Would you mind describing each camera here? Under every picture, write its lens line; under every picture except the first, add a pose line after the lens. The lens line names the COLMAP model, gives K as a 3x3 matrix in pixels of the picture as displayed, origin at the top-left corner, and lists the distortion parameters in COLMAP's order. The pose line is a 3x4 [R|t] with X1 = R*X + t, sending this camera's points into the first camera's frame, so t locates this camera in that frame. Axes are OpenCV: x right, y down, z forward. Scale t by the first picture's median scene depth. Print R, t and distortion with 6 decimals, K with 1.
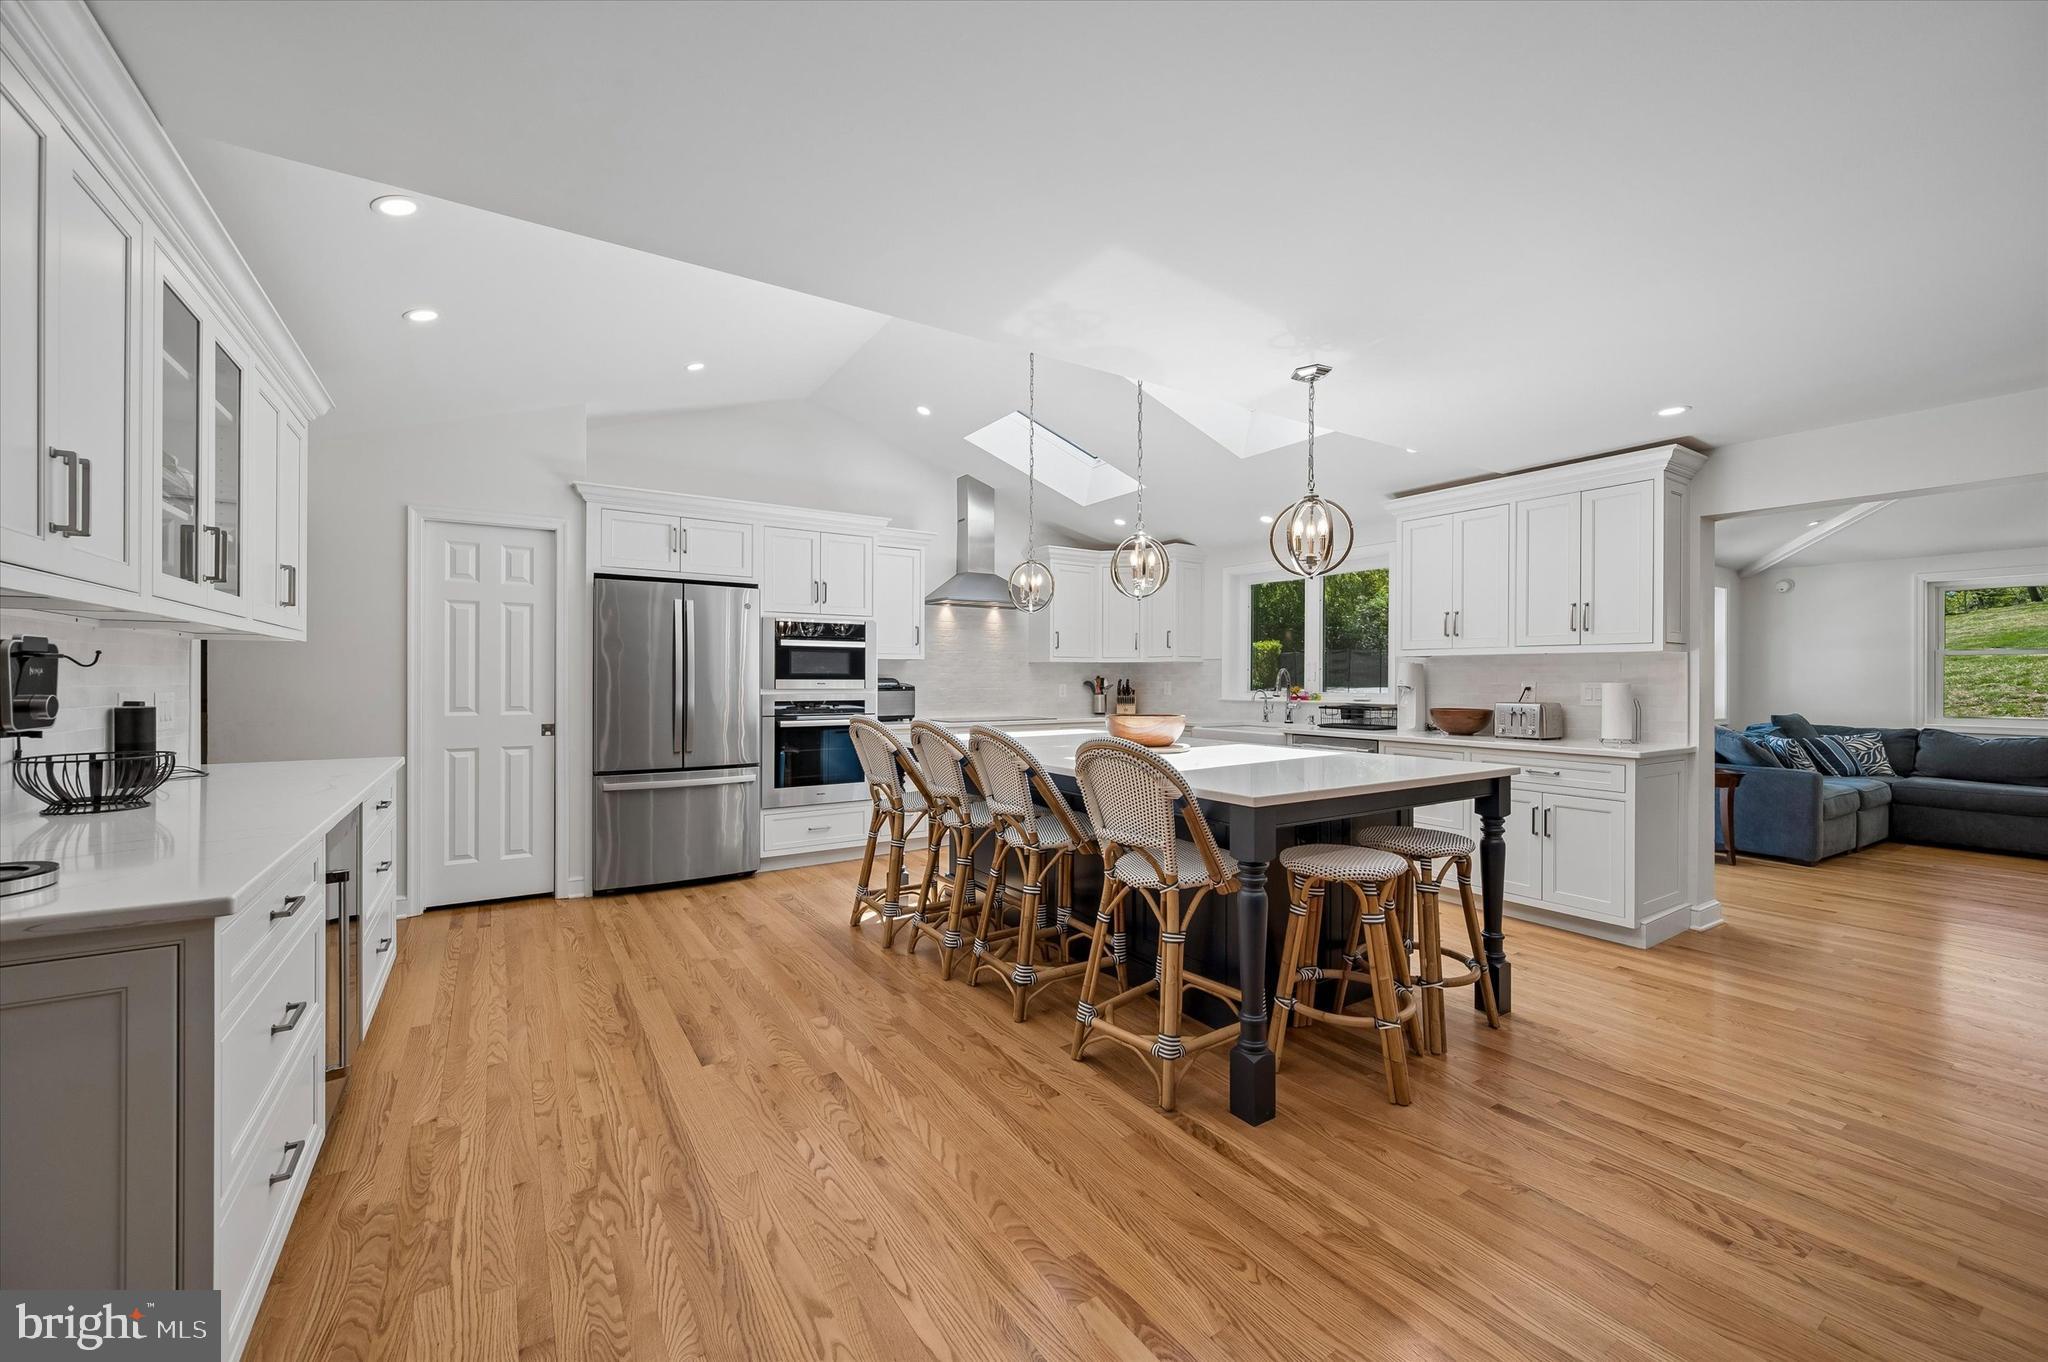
lens RADIAL K [[799.9, 0, 1024.0], [0, 799.9, 681.0], [0, 0, 1]] dist [-0.001280, -0.000058]
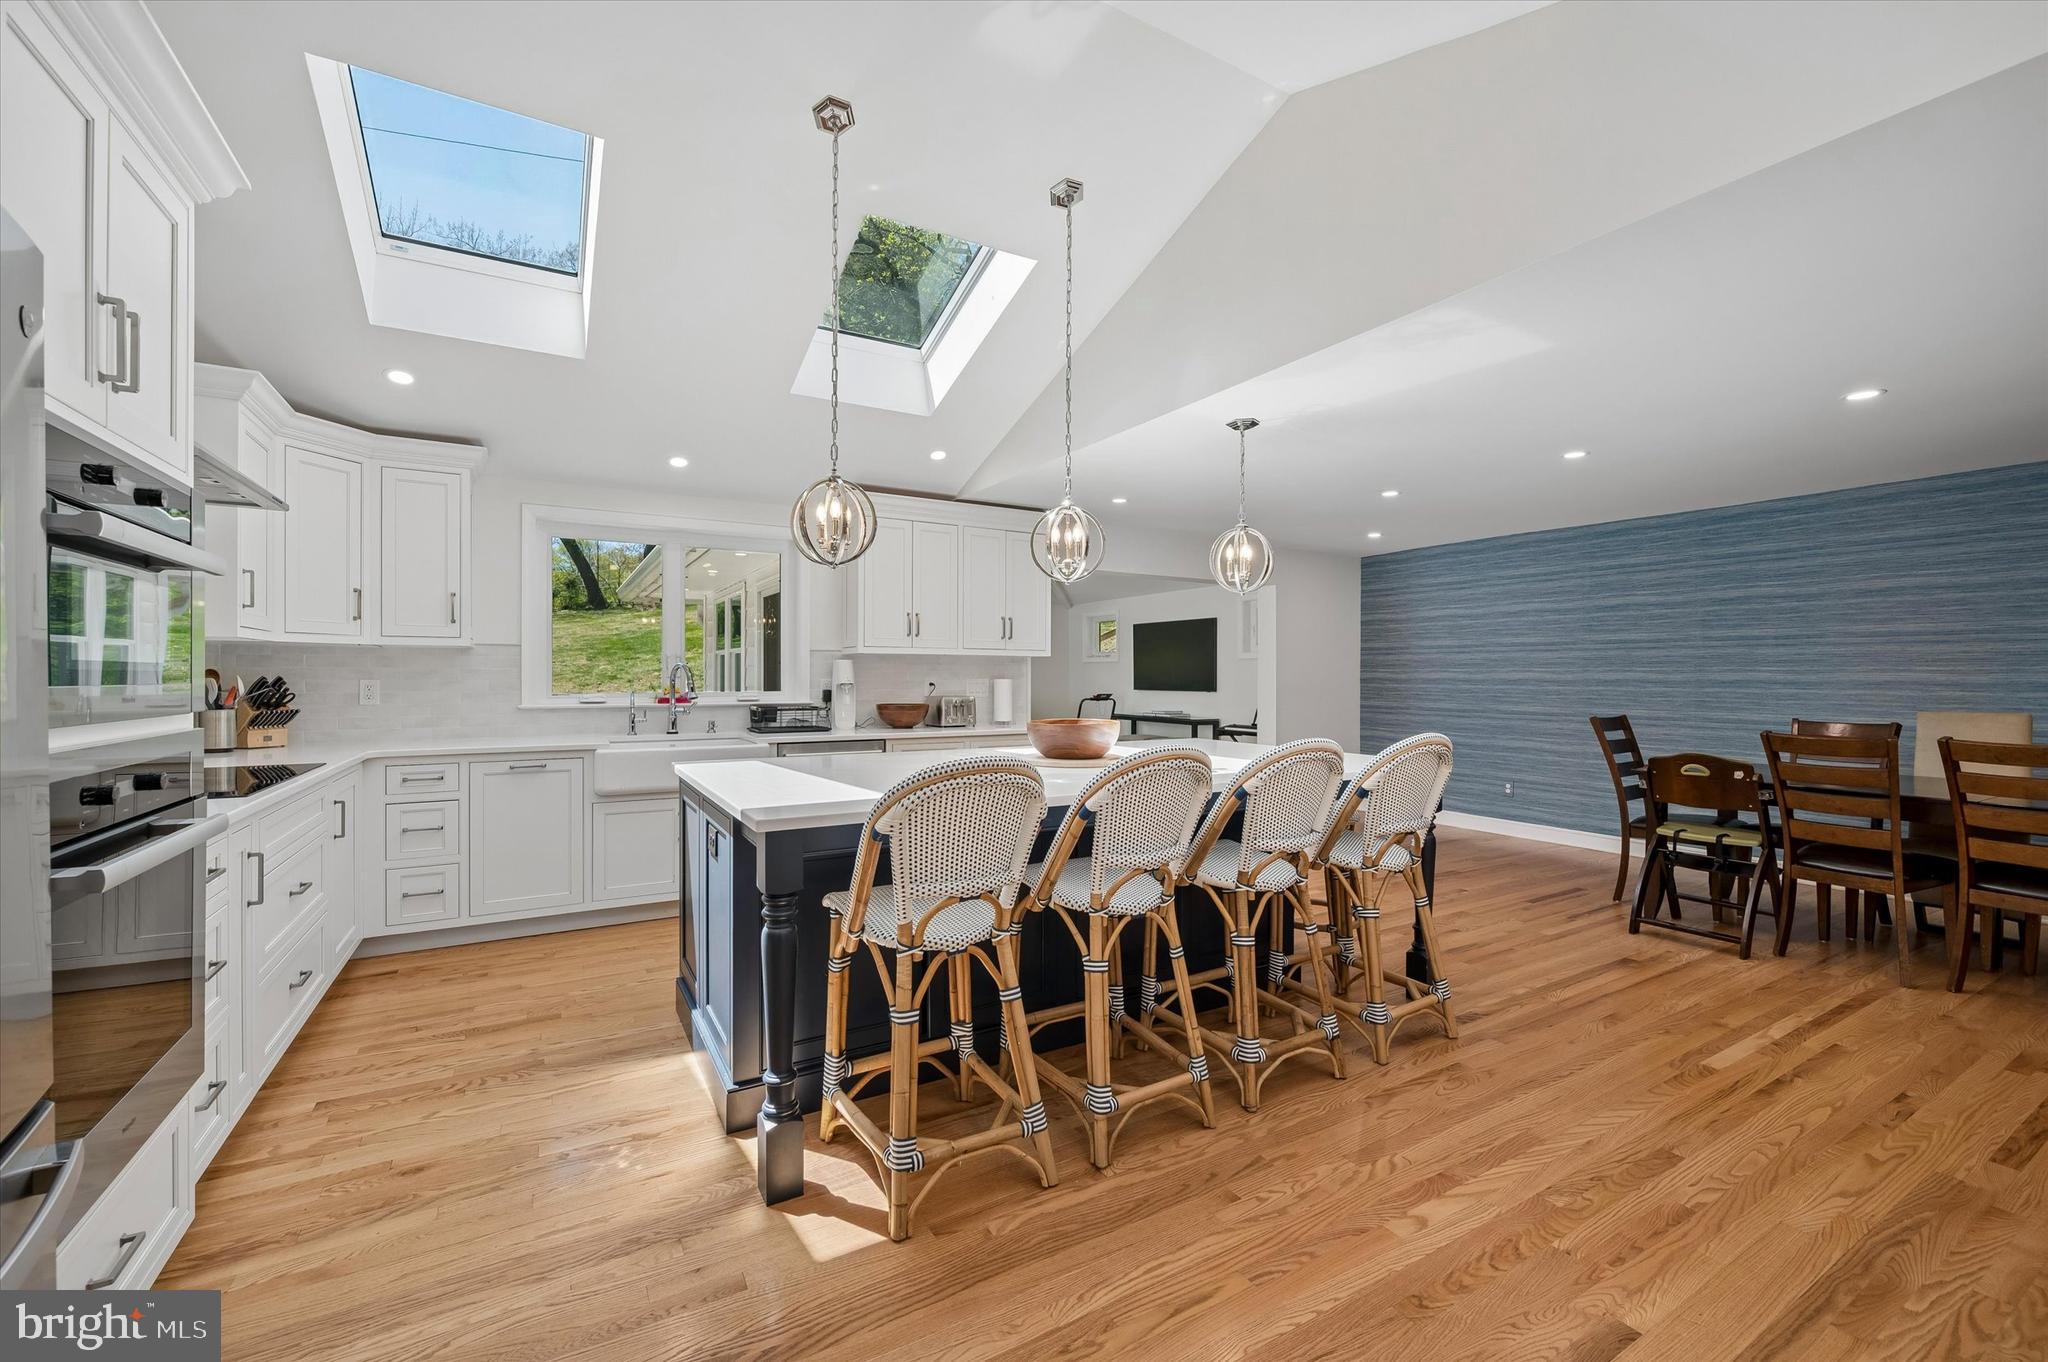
lens RADIAL K [[846.7, 0, 1024.0], [0, 846.7, 681.0], [0, 0, 1]] dist [-0.001338, -0.000102]
pose [[0.045356, -0.008103, 0.998938, -0.531228], [-0.001560, 0.999965, 0.008182, -0.004695], [-0.998970, -0.001929, 0.045342, 0.726540]]
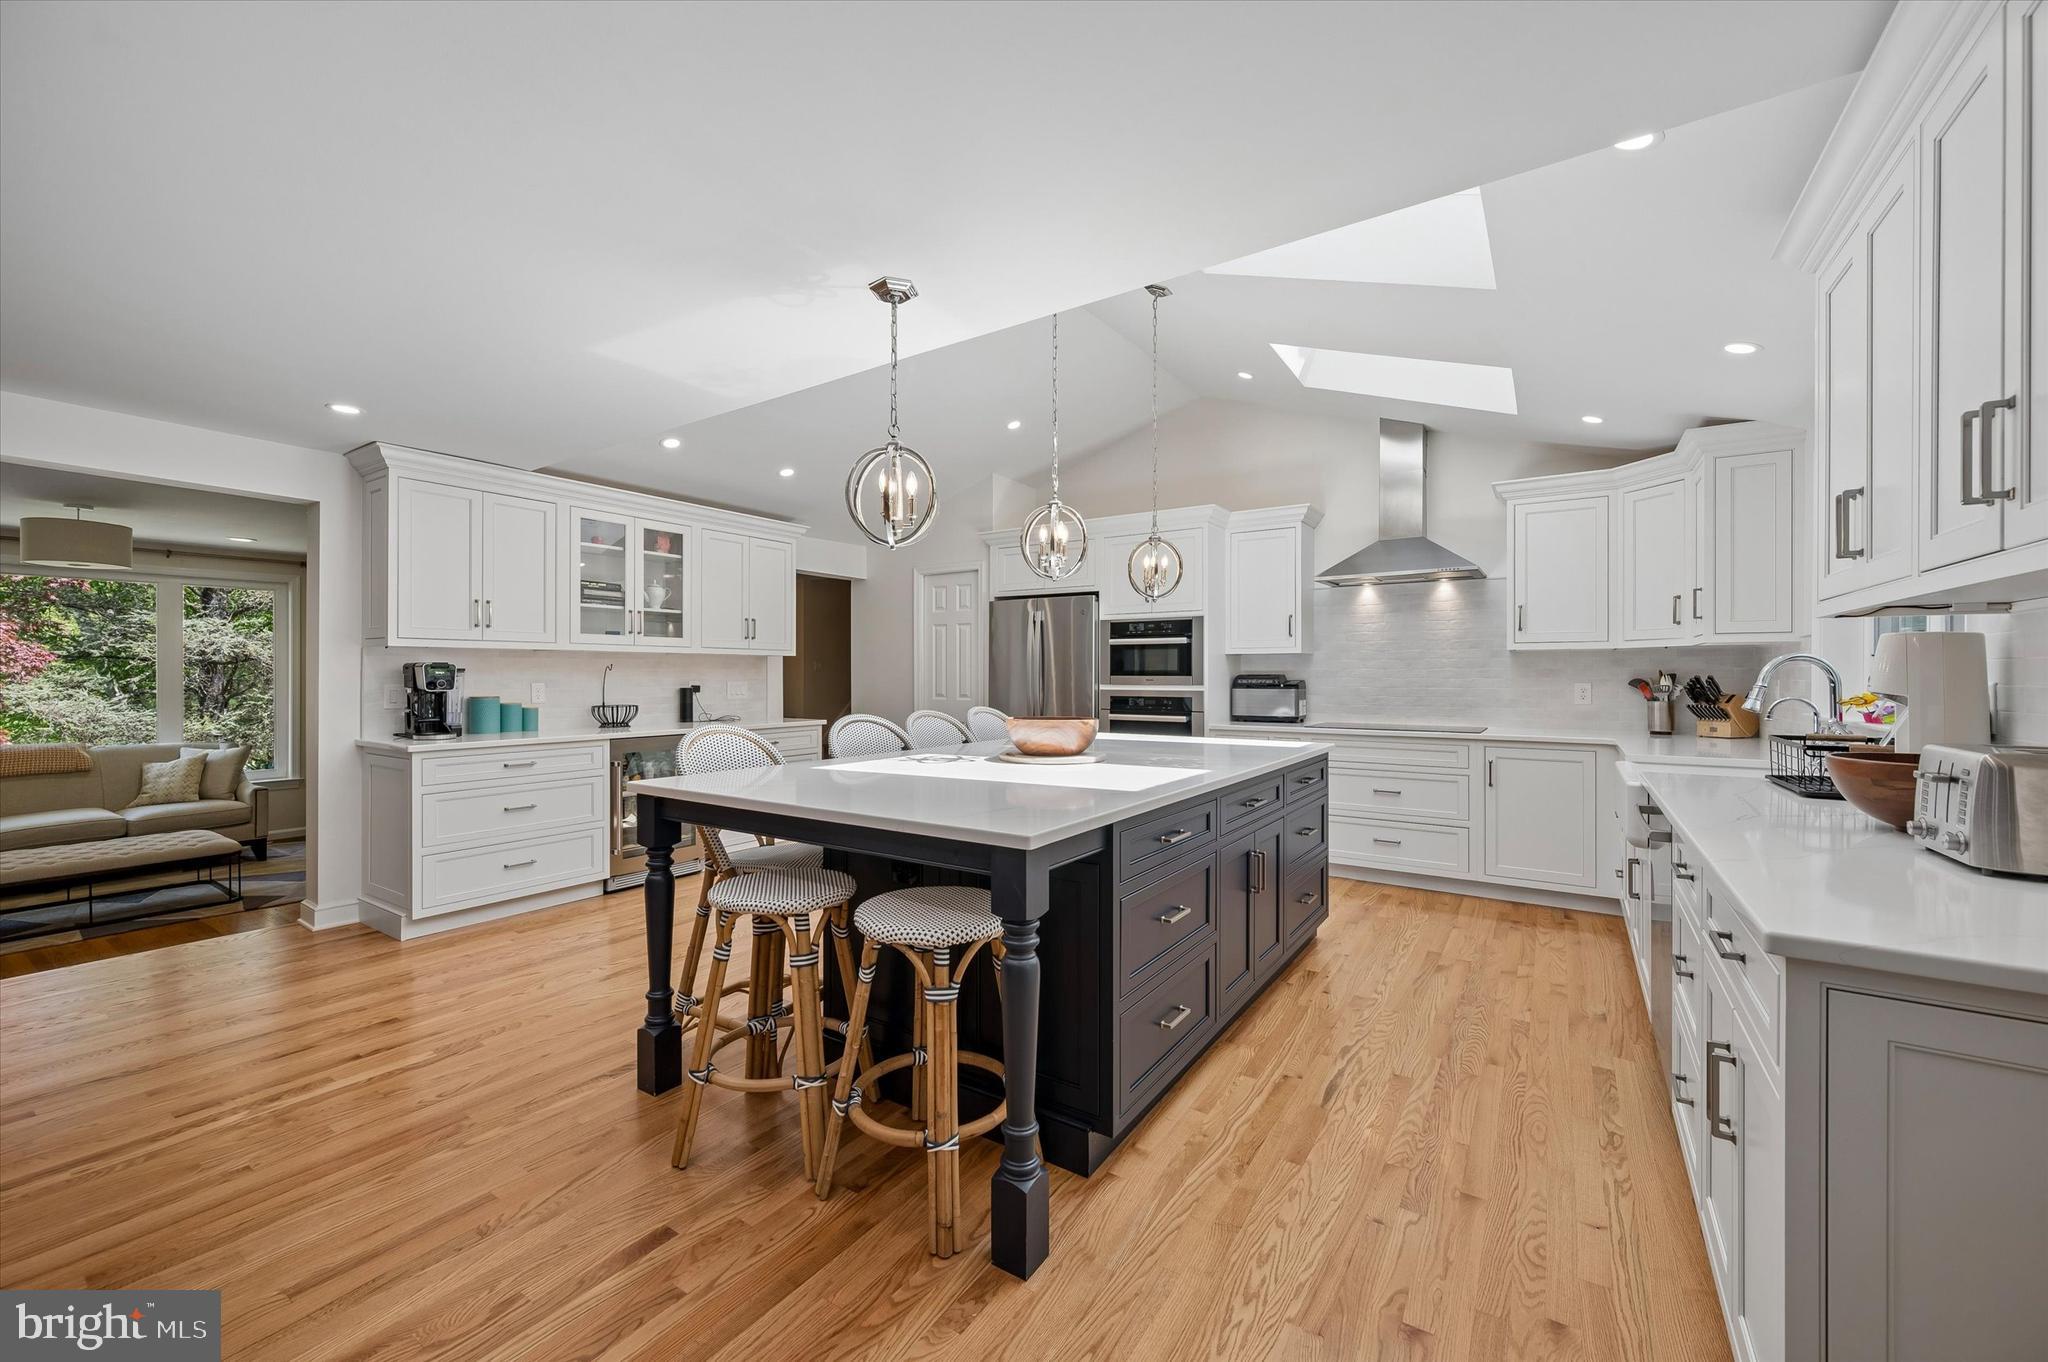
lens RADIAL K [[799.9, 0, 1024.0], [0, 799.9, 681.0], [0, 0, 1]] dist [-0.001280, -0.000058]
pose [[0.391945, 0.006720, -0.919964, 0.652635], [-0.001842, 0.999977, 0.006519, -0.002225], [0.919987, -0.000861, 0.391949, 0.462085]]
